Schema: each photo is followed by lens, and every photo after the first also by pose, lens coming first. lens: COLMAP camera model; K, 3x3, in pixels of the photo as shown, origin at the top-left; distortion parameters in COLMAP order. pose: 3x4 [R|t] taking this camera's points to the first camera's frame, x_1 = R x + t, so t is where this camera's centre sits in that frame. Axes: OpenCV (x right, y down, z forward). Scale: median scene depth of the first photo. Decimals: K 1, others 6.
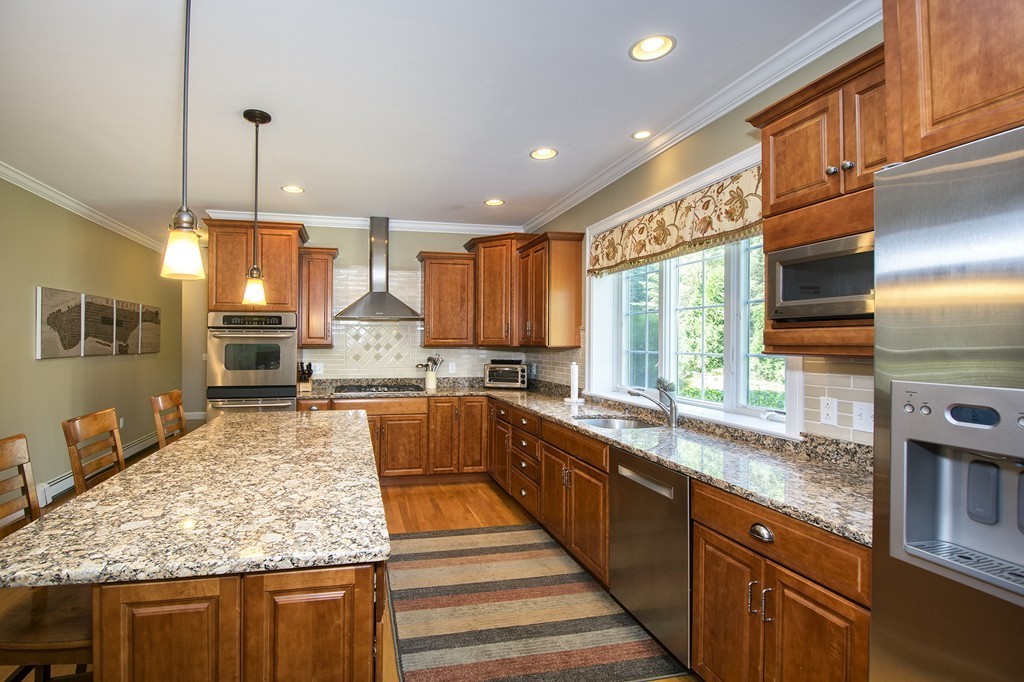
lens RADIAL K [[488.6, 0, 441.8], [0, 488.6, 343.0], [0, 0, 1]] dist [0.016074, -0.001551]
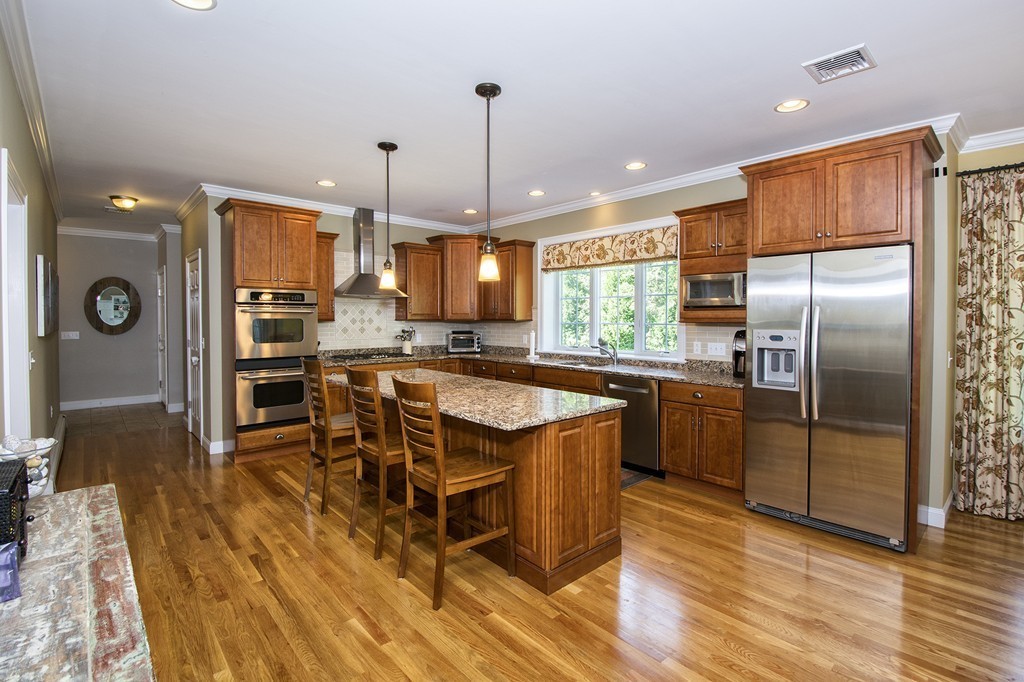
lens RADIAL K [[488.6, 0, 517.3], [0, 488.6, 329.6], [0, 0, 1]] dist [0.016074, -0.001551]
pose [[0.846086, -0.015296, 0.532826, -0.520141], [0.002403, 0.999688, 0.024881, -0.000374], [-0.533040, -0.019771, 0.845859, -0.208185]]
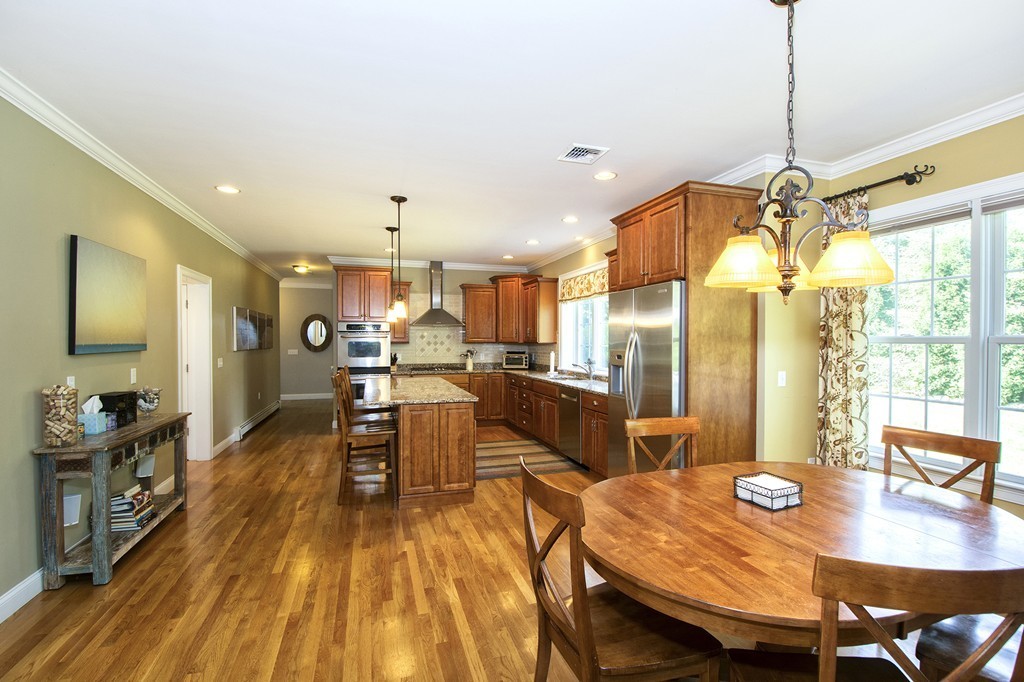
lens RADIAL K [[488.6, 0, 518.7], [0, 488.6, 348.6], [0, 0, 1]] dist [0.016074, -0.001551]
pose [[0.993053, -0.003834, 0.117607, -0.058473], [0.002084, 0.999885, 0.014996, 0.002494], [-0.117651, -0.014647, 0.992947, -0.713853]]
